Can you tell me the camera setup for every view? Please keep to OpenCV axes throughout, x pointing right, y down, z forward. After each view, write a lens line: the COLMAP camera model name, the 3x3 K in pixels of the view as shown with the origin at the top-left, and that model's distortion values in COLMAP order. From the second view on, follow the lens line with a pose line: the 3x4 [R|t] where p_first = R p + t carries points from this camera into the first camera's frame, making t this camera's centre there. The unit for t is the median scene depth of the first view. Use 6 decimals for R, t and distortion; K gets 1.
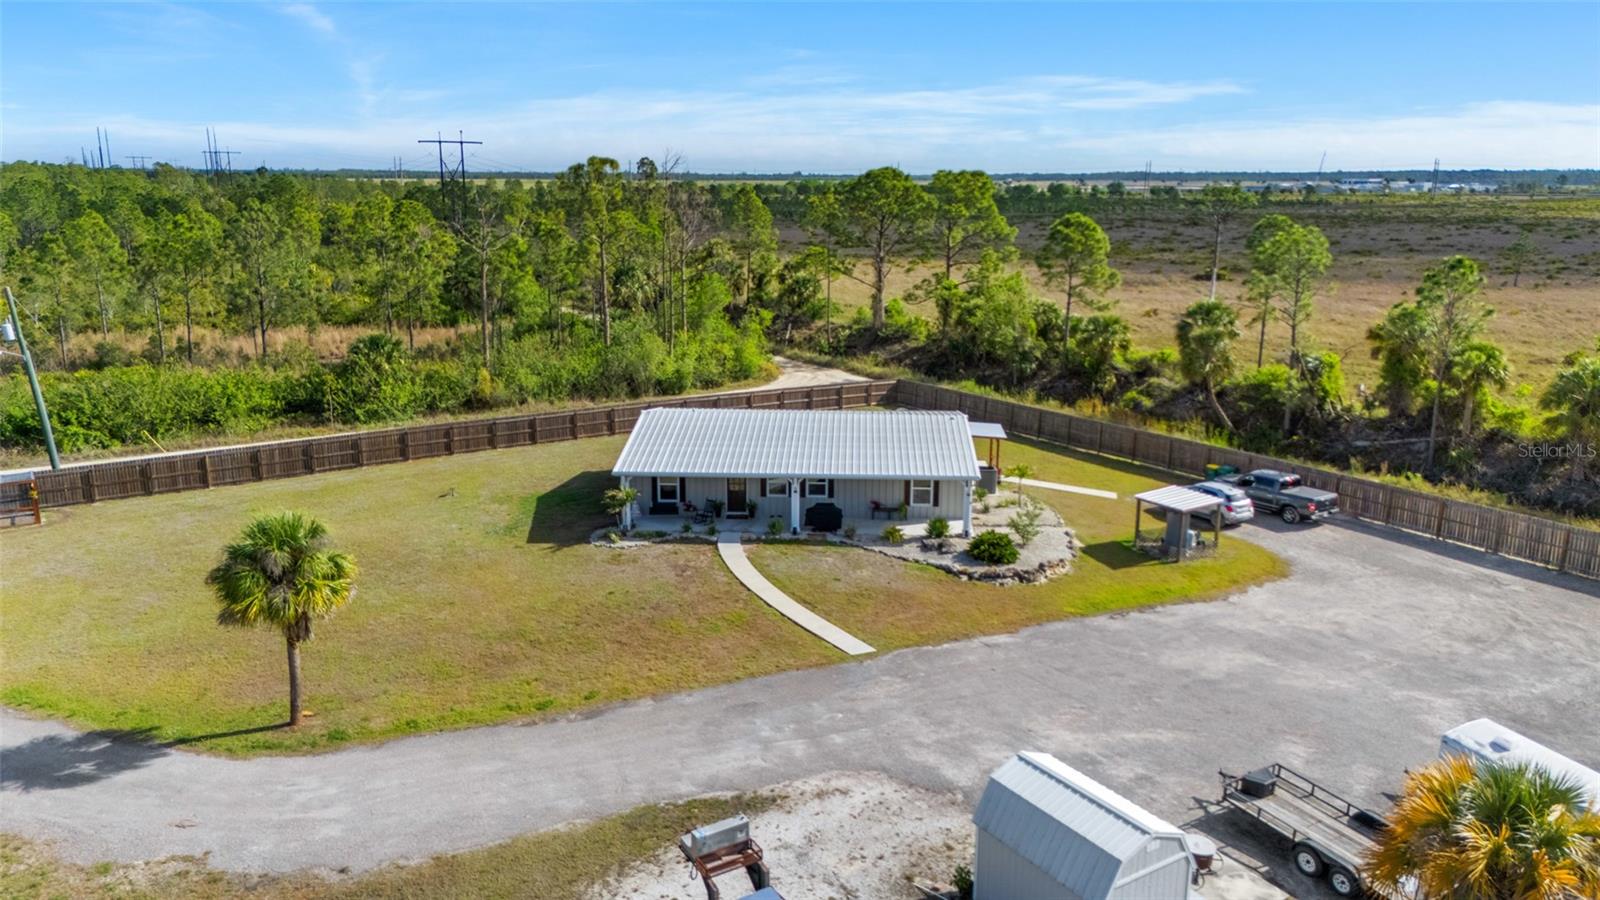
lens RADIAL K [[1200.1, 0, 785.0], [0, 1200.1, 444.1], [0, 0, 1]] dist [0.058726, -0.020620]
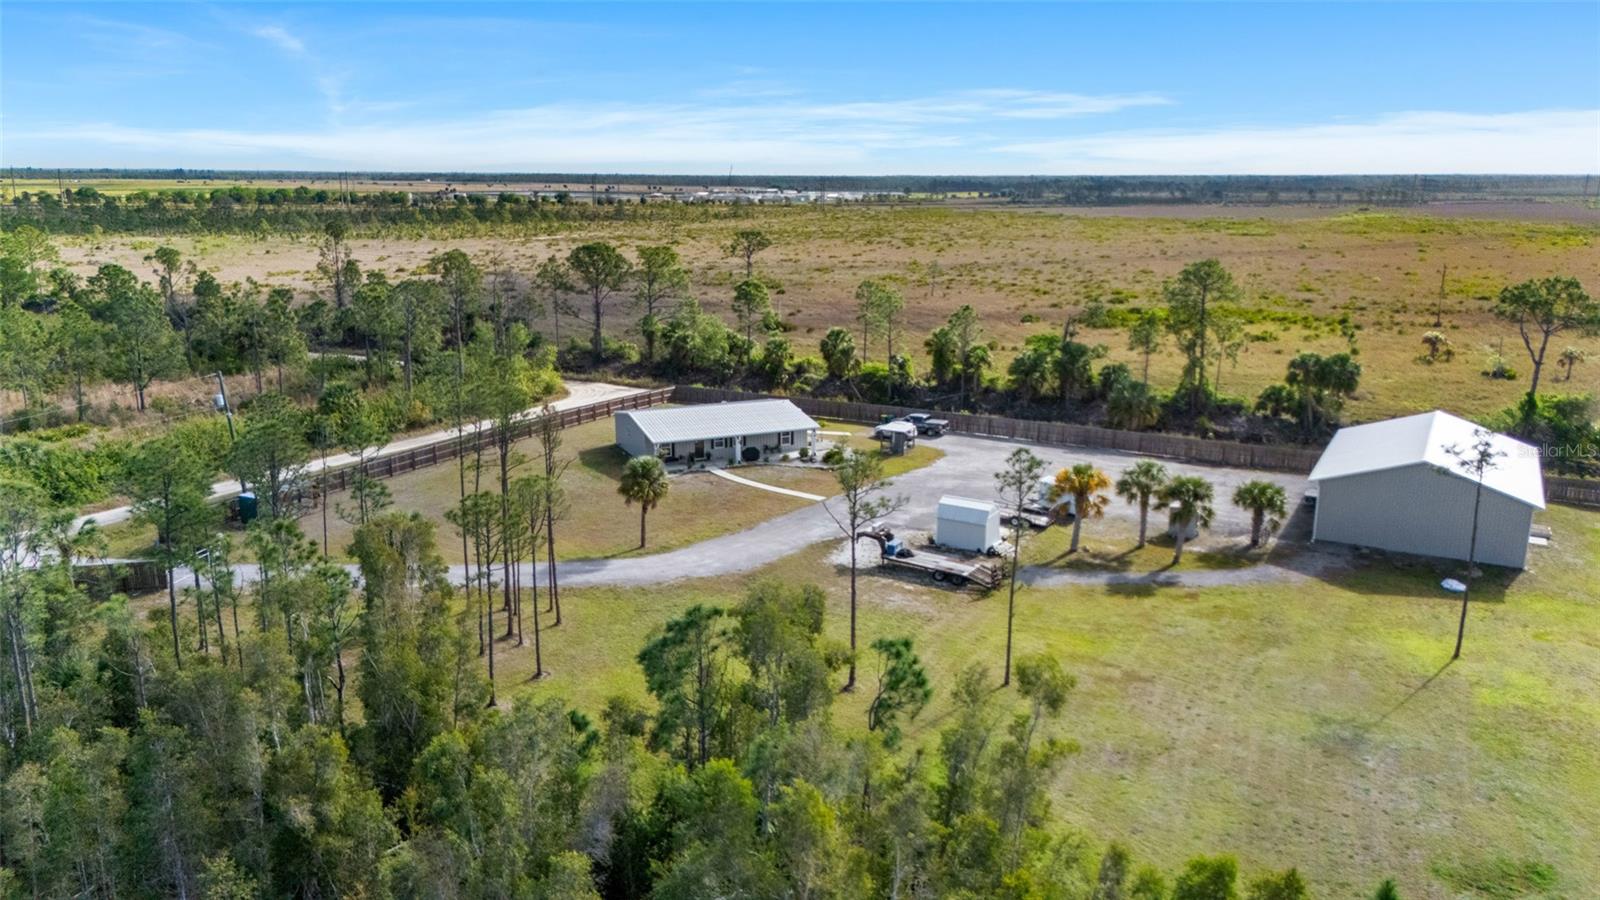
lens RADIAL K [[1200.1, 0, 802.0], [0, 1200.1, 452.5], [0, 0, 1]] dist [0.058726, -0.020620]
pose [[0.886100, -0.104849, 0.451479, -0.785273], [0.101013, 0.994349, 0.032667, 0.000295], [-0.452353, 0.016659, 0.891684, -0.837103]]
